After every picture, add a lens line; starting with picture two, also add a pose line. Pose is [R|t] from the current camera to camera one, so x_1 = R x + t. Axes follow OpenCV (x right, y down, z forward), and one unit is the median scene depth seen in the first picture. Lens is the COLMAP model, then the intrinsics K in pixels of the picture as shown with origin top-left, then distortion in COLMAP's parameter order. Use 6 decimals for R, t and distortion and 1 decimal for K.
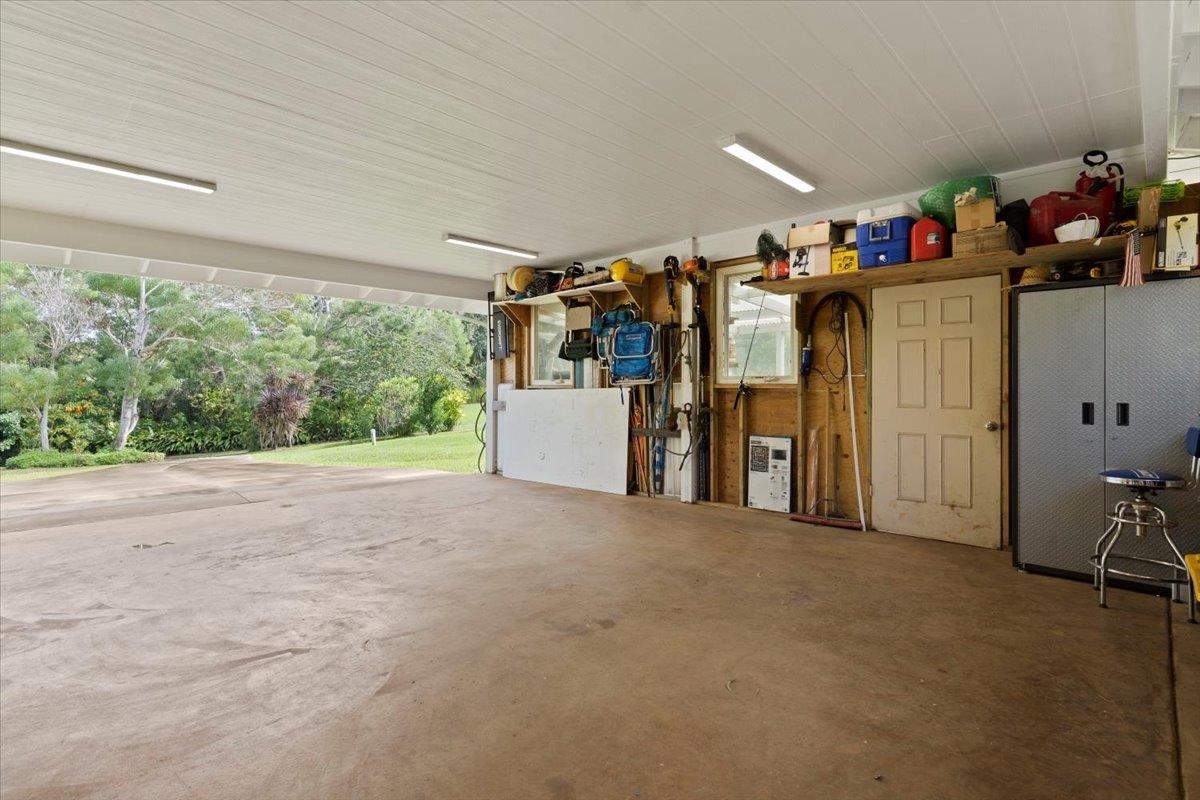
lens RADIAL K [[573.9, 0, 597.5], [0, 573.9, 392.0], [0, 0, 1]] dist [0.002194, -0.001144]
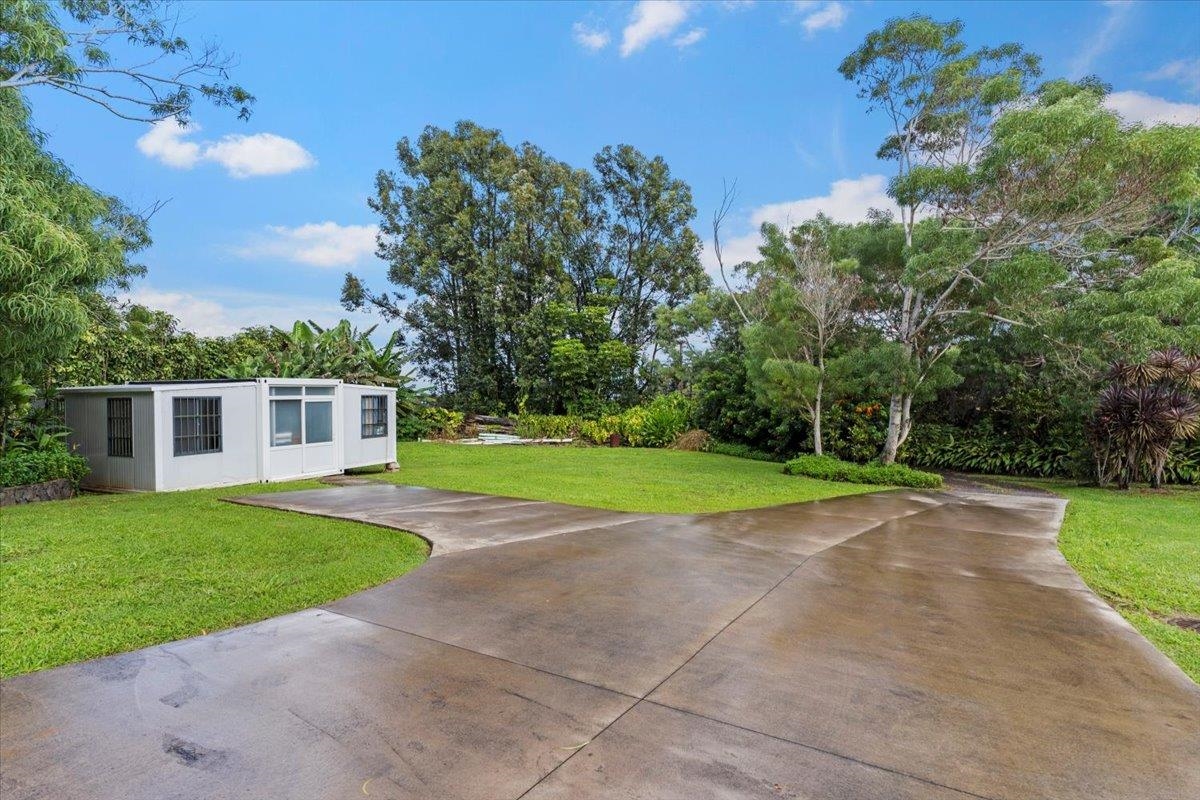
lens RADIAL K [[573.9, 0, 598.4], [0, 573.9, 394.2], [0, 0, 1]] dist [0.002194, -0.001144]
pose [[0.300122, 0.005203, -0.953887, -0.164114], [-0.005978, 0.999976, 0.003574, 0.003604], [0.953882, 0.004630, 0.300146, 0.309167]]
